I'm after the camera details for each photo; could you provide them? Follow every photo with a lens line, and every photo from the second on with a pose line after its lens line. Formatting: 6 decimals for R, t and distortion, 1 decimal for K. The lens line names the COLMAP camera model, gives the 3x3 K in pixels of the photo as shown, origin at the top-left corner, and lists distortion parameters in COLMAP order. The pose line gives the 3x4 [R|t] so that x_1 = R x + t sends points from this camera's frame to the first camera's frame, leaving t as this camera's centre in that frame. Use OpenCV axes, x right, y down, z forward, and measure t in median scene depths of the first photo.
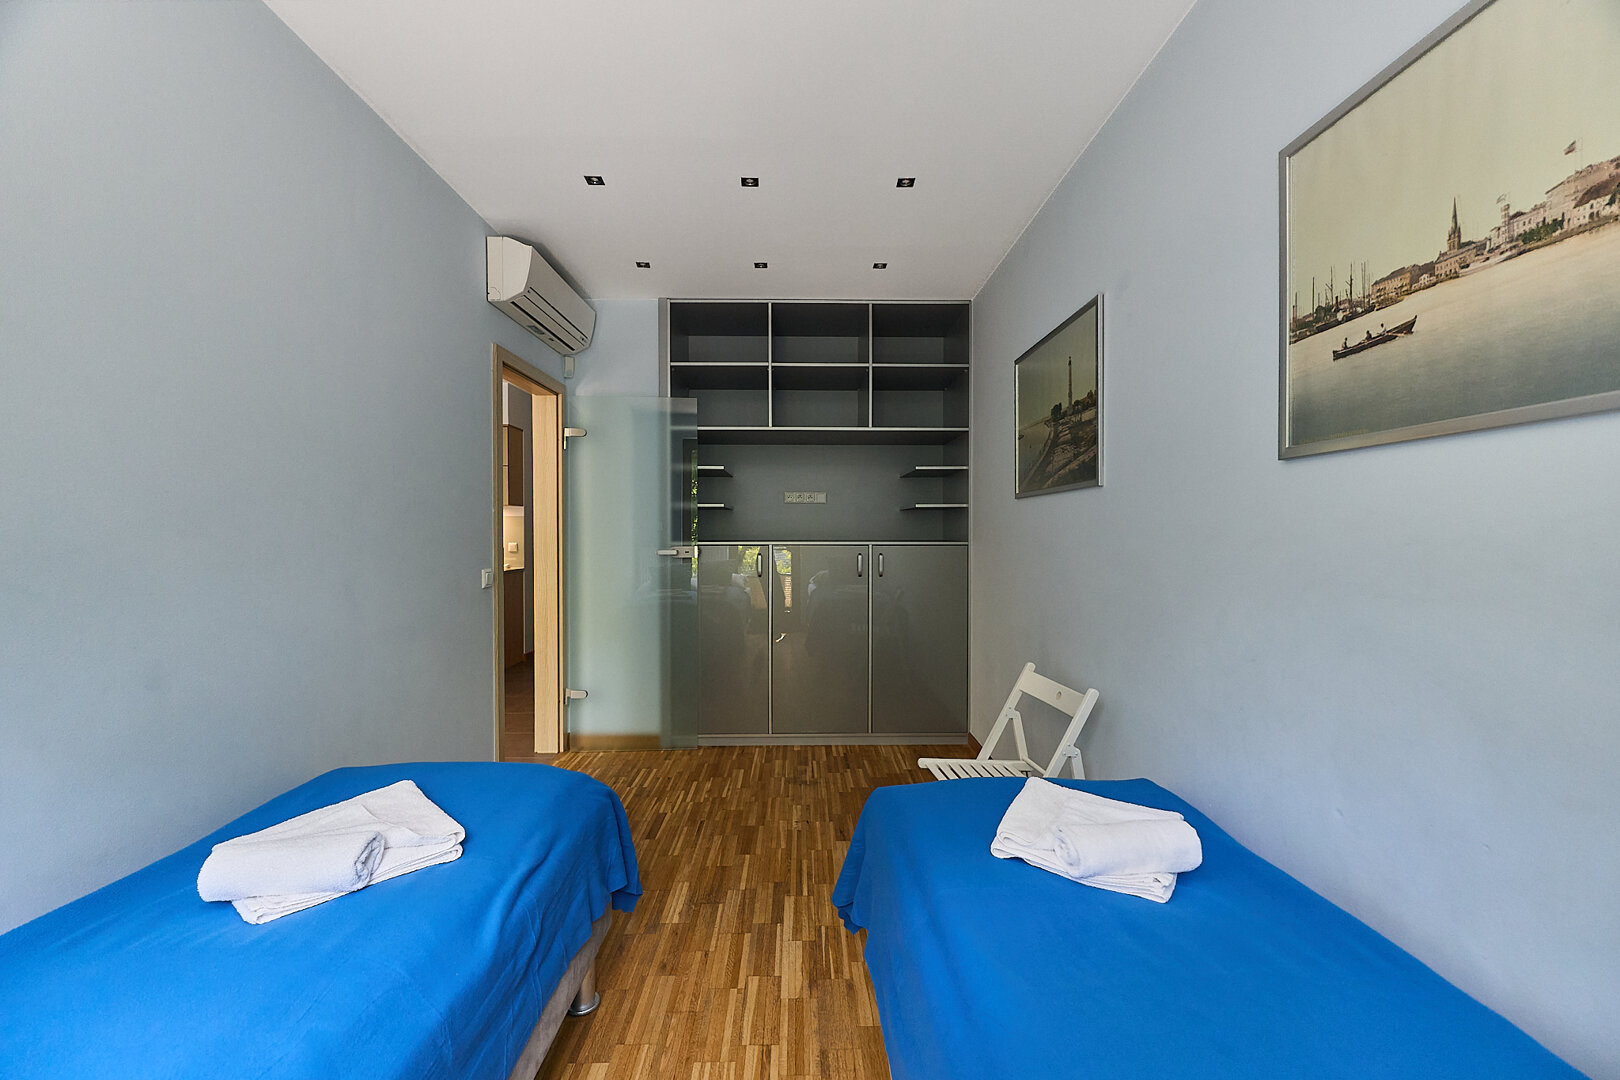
lens RADIAL K [[656.8, 0, 810.0], [0, 656.8, 540.0], [0, 0, 1]] dist [0.000942, 0.000180]
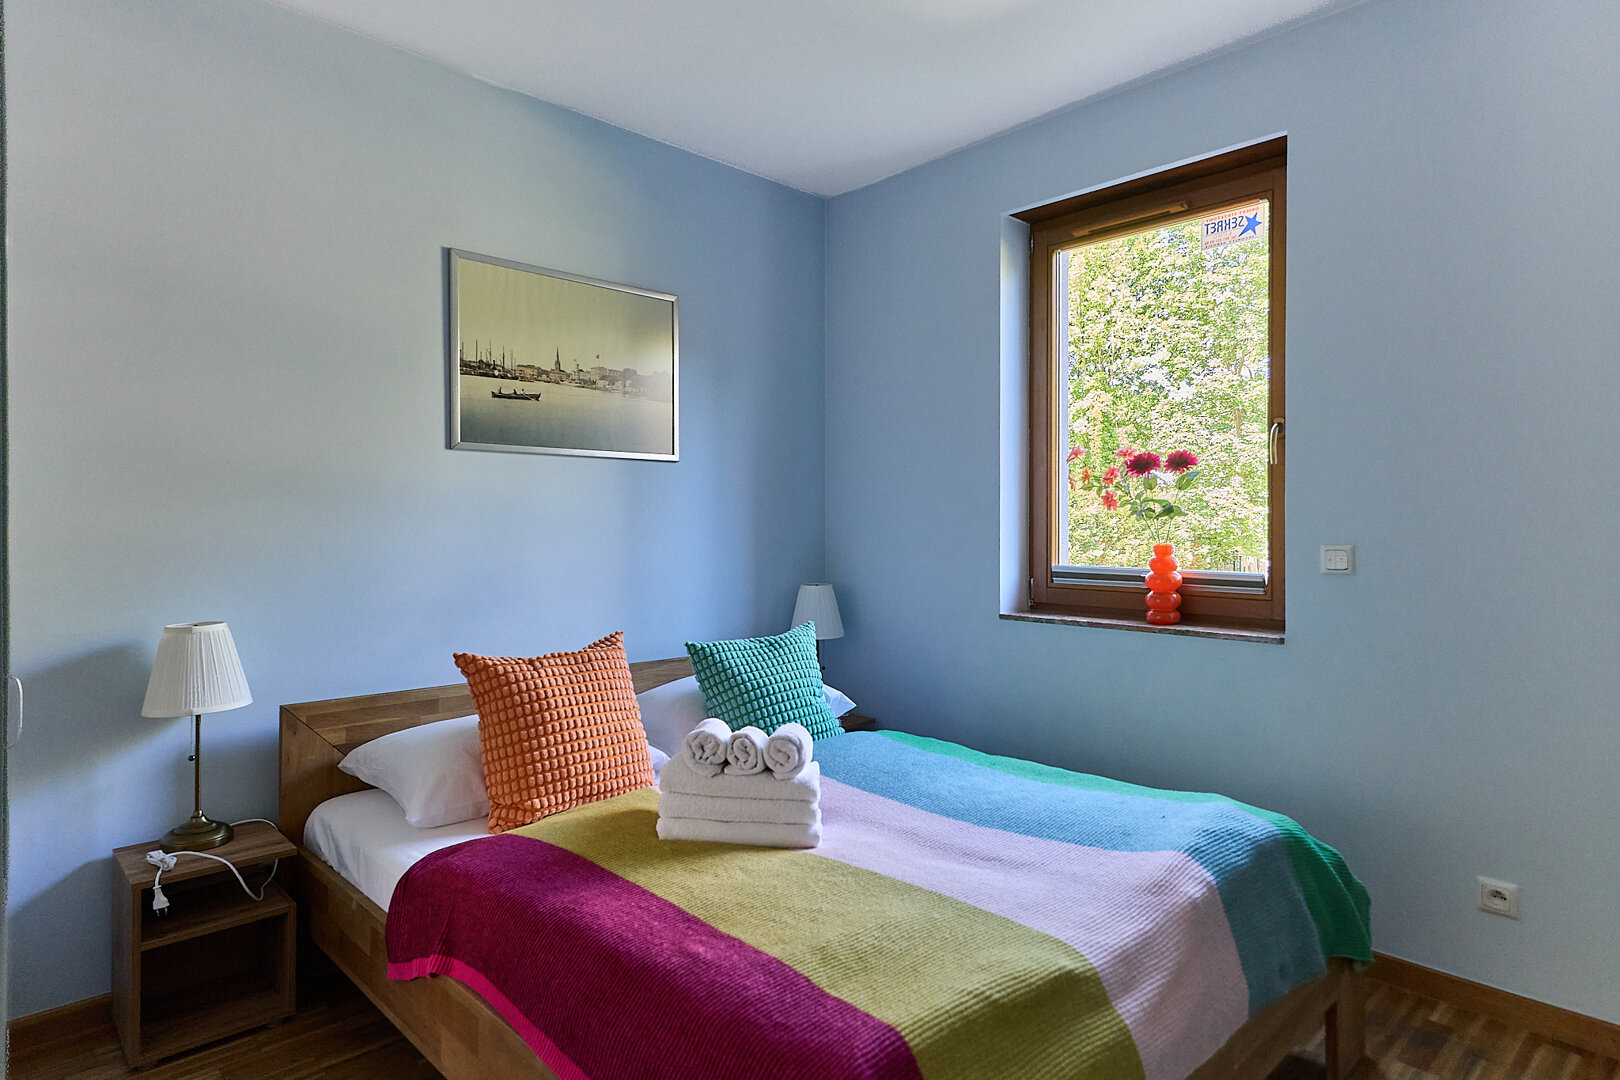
lens RADIAL K [[904.2, 0, 810.0], [0, 904.2, 540.0], [0, 0, 1]] dist [-0.003142, -0.000262]
pose [[-0.684006, -0.017048, 0.729277, -1.513161], [0.007444, 0.999512, 0.030348, 0.029314], [-0.729438, 0.026187, -0.683545, 2.076948]]
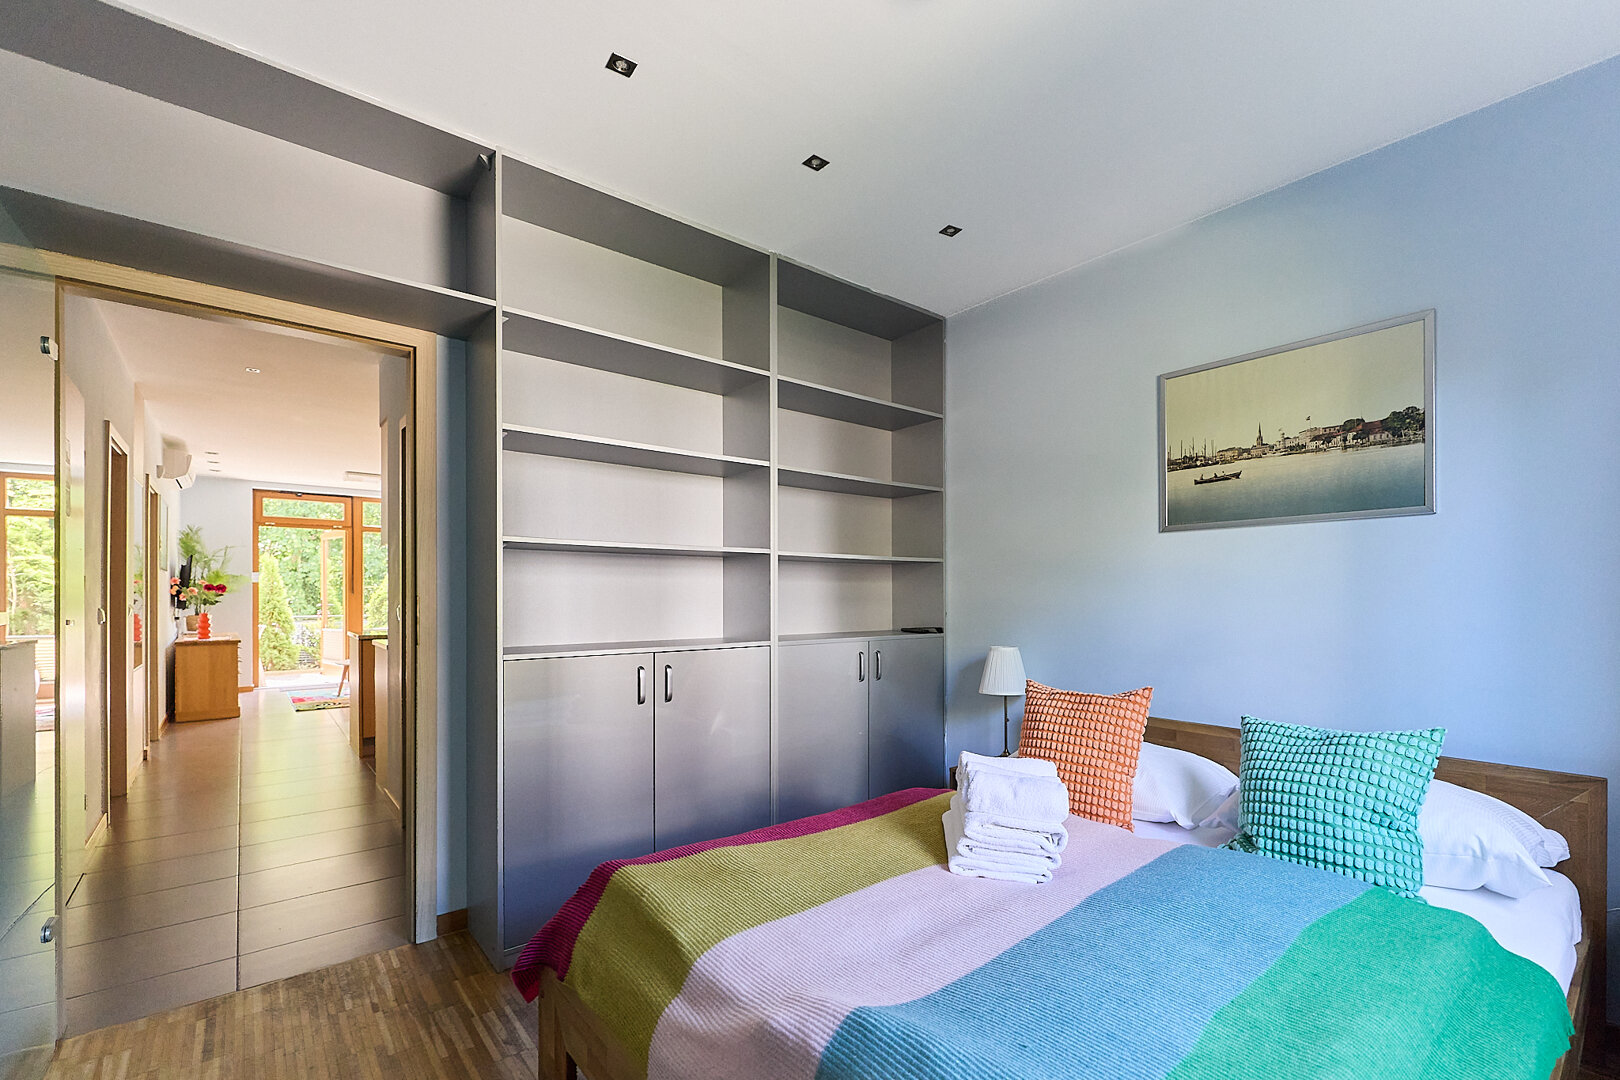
lens RADIAL K [[712.8, 0, 867.4], [0, 712.8, 594.7], [0, 0, 1]] dist [0.001413, 0.000343]
pose [[0.758741, -0.000282, 0.651392, -1.423084], [0.011238, 0.999857, -0.012657, 0.080648], [-0.651296, 0.016923, 0.758635, 0.010370]]
